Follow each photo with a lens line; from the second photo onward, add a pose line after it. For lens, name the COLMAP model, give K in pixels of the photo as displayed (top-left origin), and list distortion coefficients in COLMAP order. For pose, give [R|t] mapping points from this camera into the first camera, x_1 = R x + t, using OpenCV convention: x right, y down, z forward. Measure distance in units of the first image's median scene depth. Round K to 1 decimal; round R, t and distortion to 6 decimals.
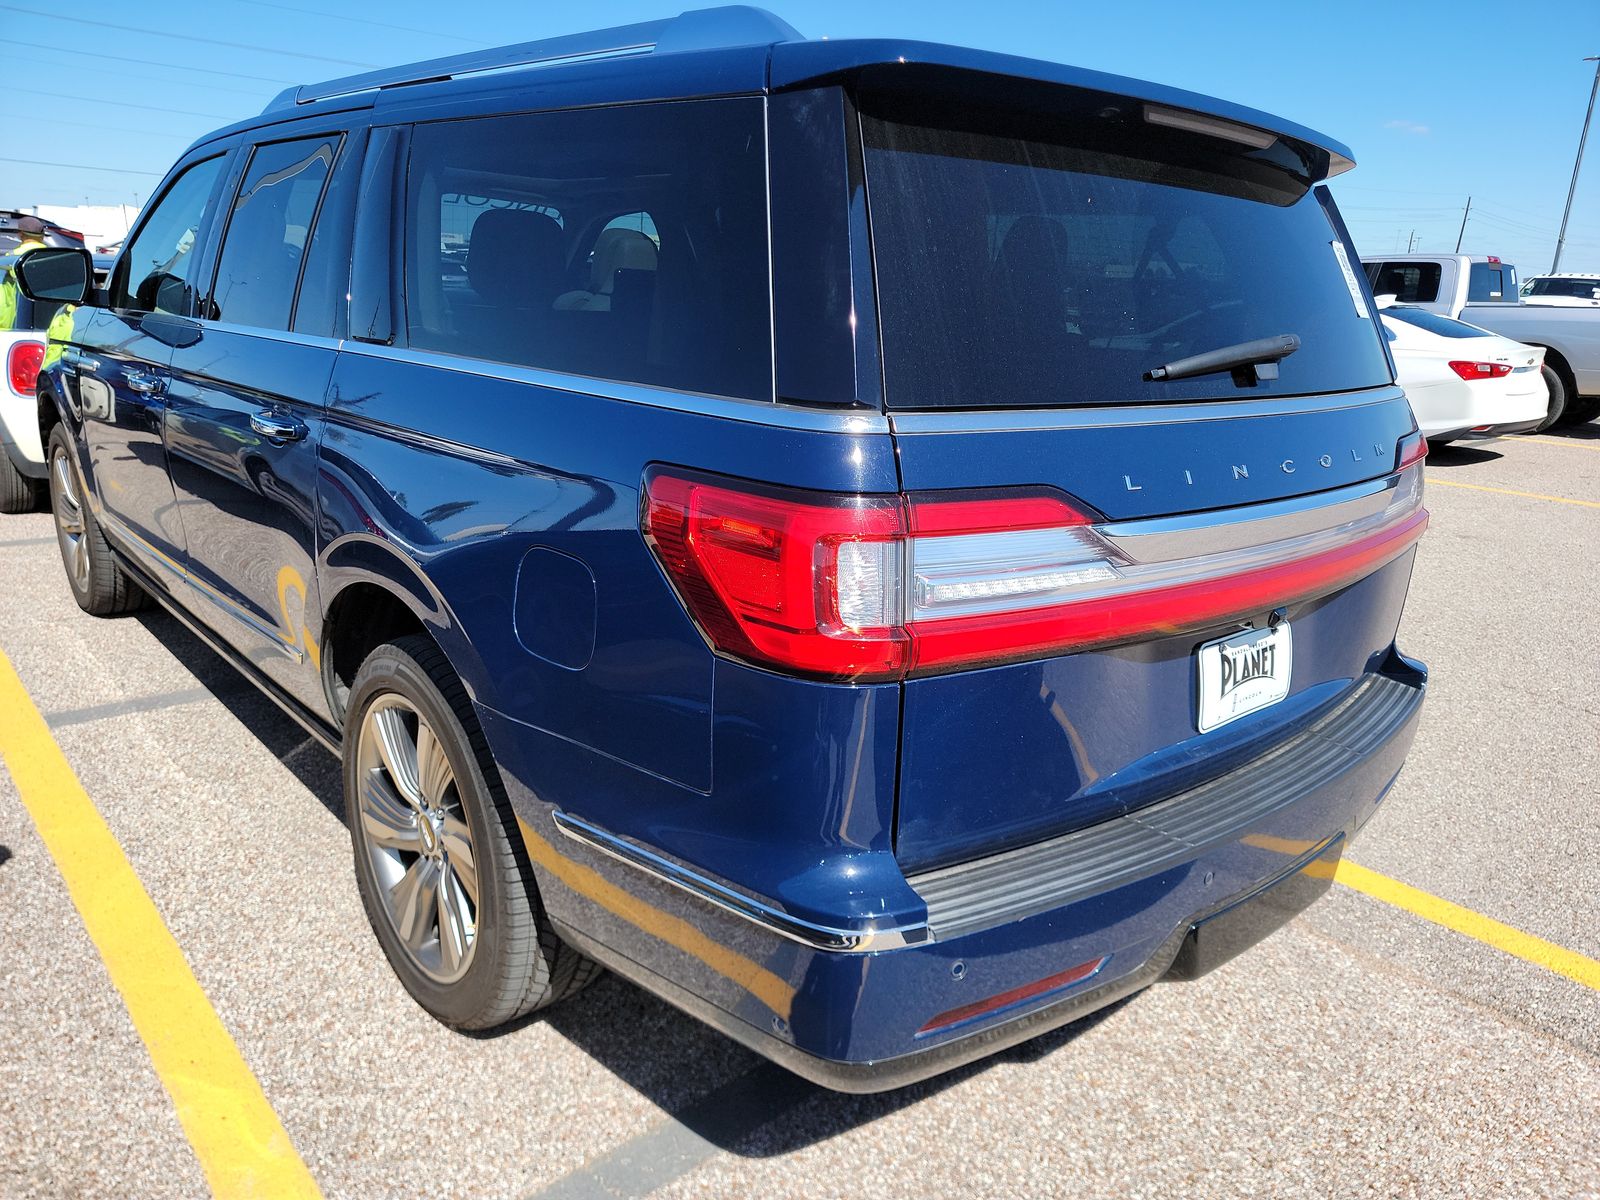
lens RADIAL K [[1083.0, 0, 800.0], [0, 1083.0, 600.0], [0, 0, 1]] dist [0.107296, -0.065062]
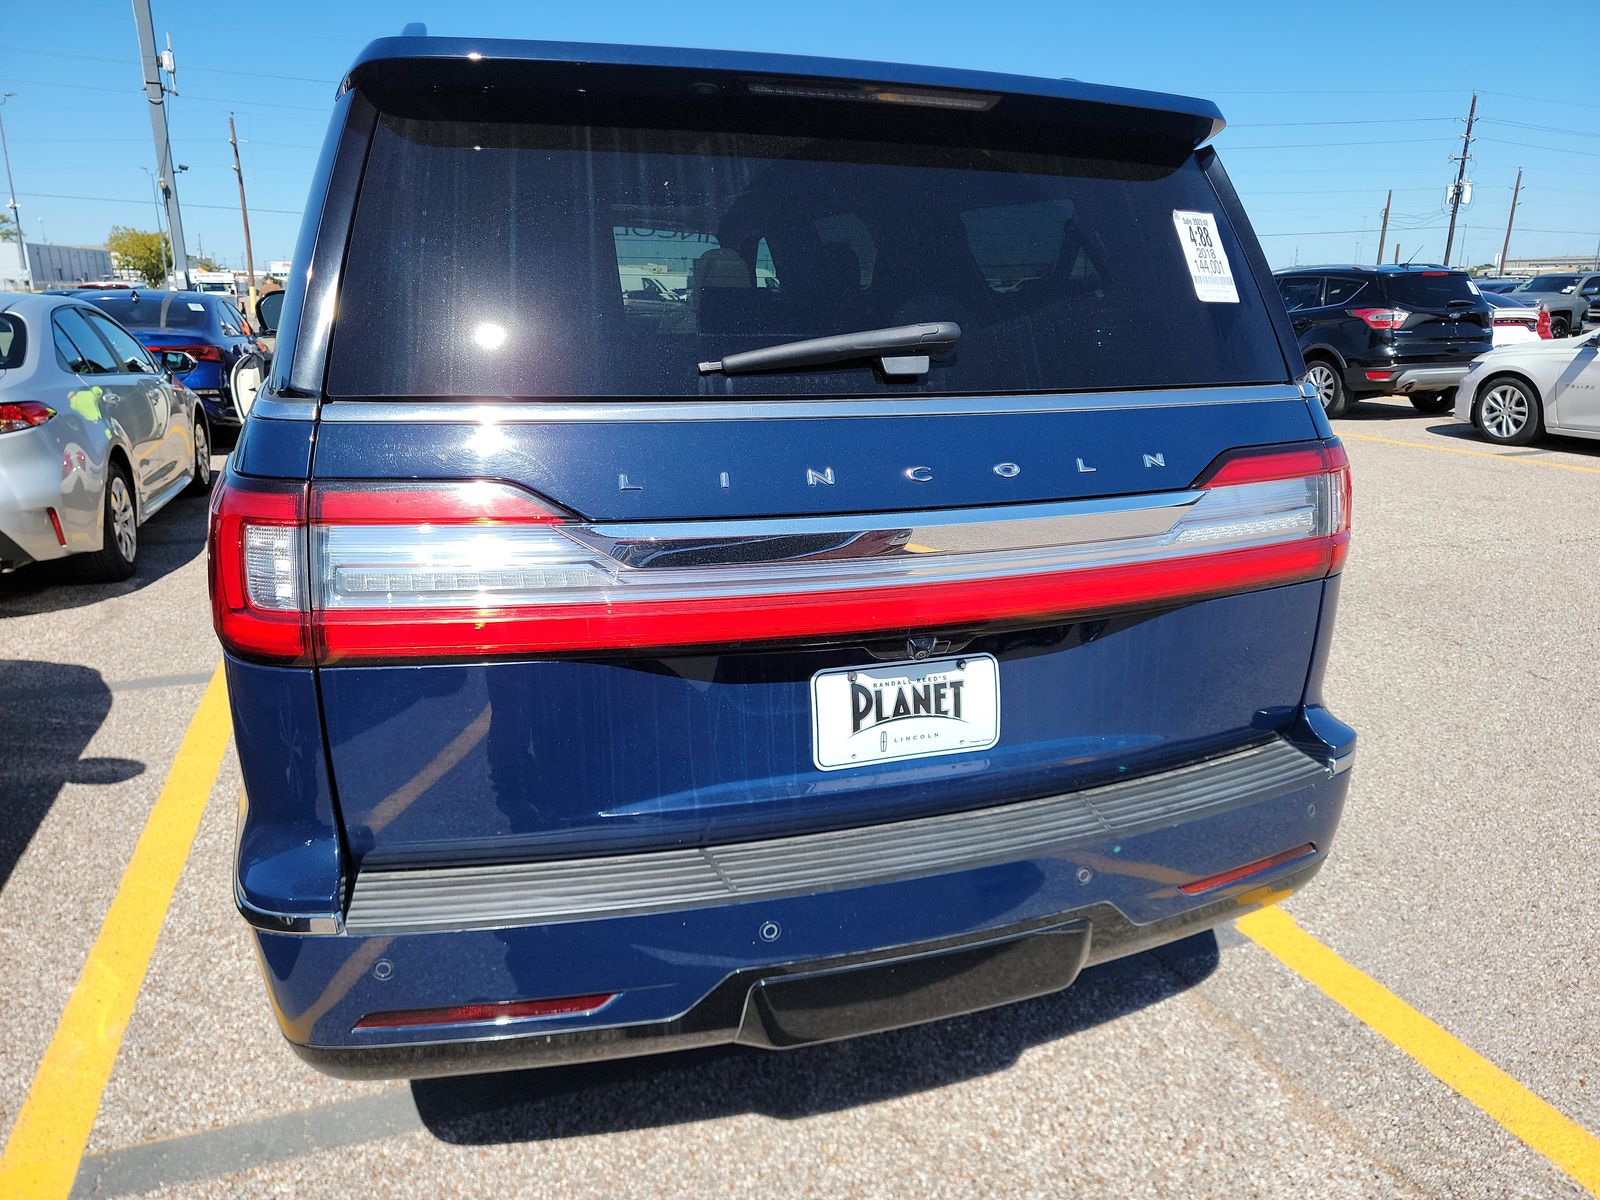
lens RADIAL K [[1083.0, 0, 800.0], [0, 1083.0, 600.0], [0, 0, 1]] dist [0.107296, -0.065062]
pose [[0.922597, 0.058880, -0.381246, 0.645045], [-0.066932, 0.997726, -0.007882, -0.008037], [0.379915, 0.032789, 0.924440, 0.165917]]
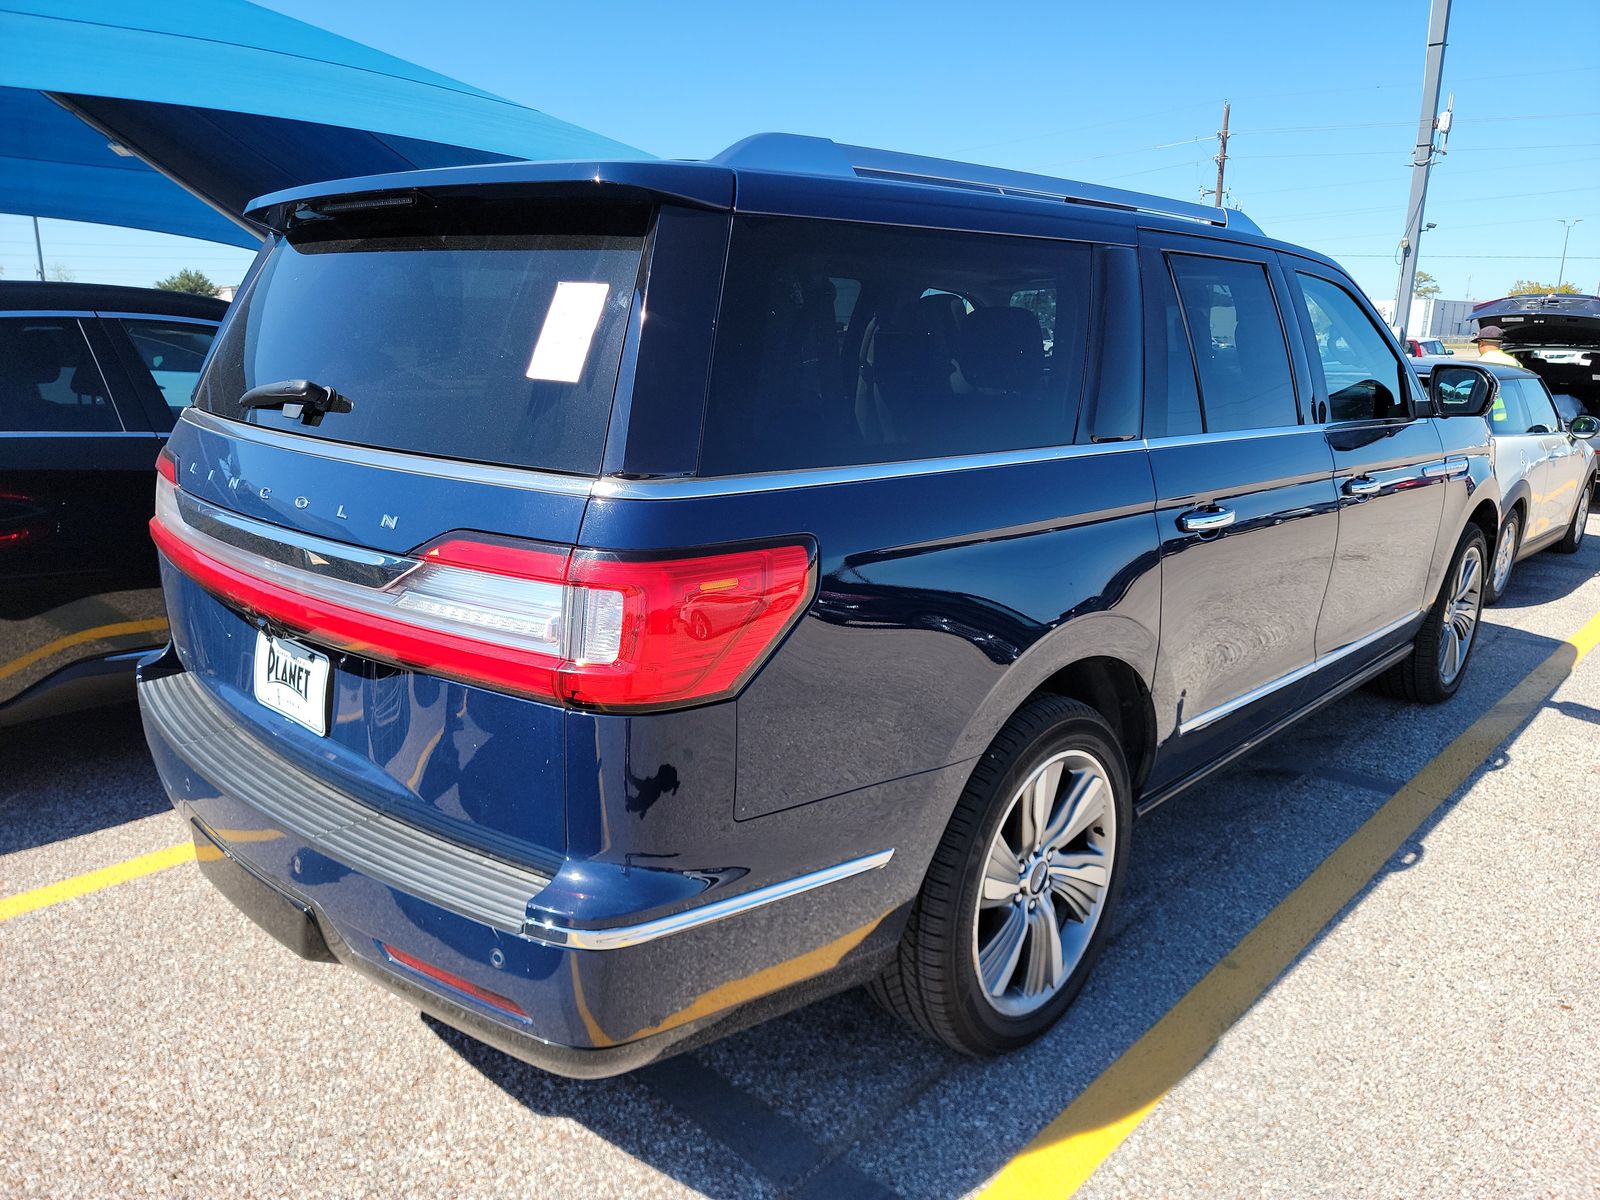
lens RADIAL K [[1134.3, 0, 827.2], [0, 1134.3, 603.1], [0, 0, 1]] dist [0.007622, 0.057717]
pose [[0.116694, 0.187886, -0.975234, 1.562295], [-0.289559, 0.945719, 0.147552, -0.330193], [0.950020, 0.265170, 0.164764, 1.294108]]
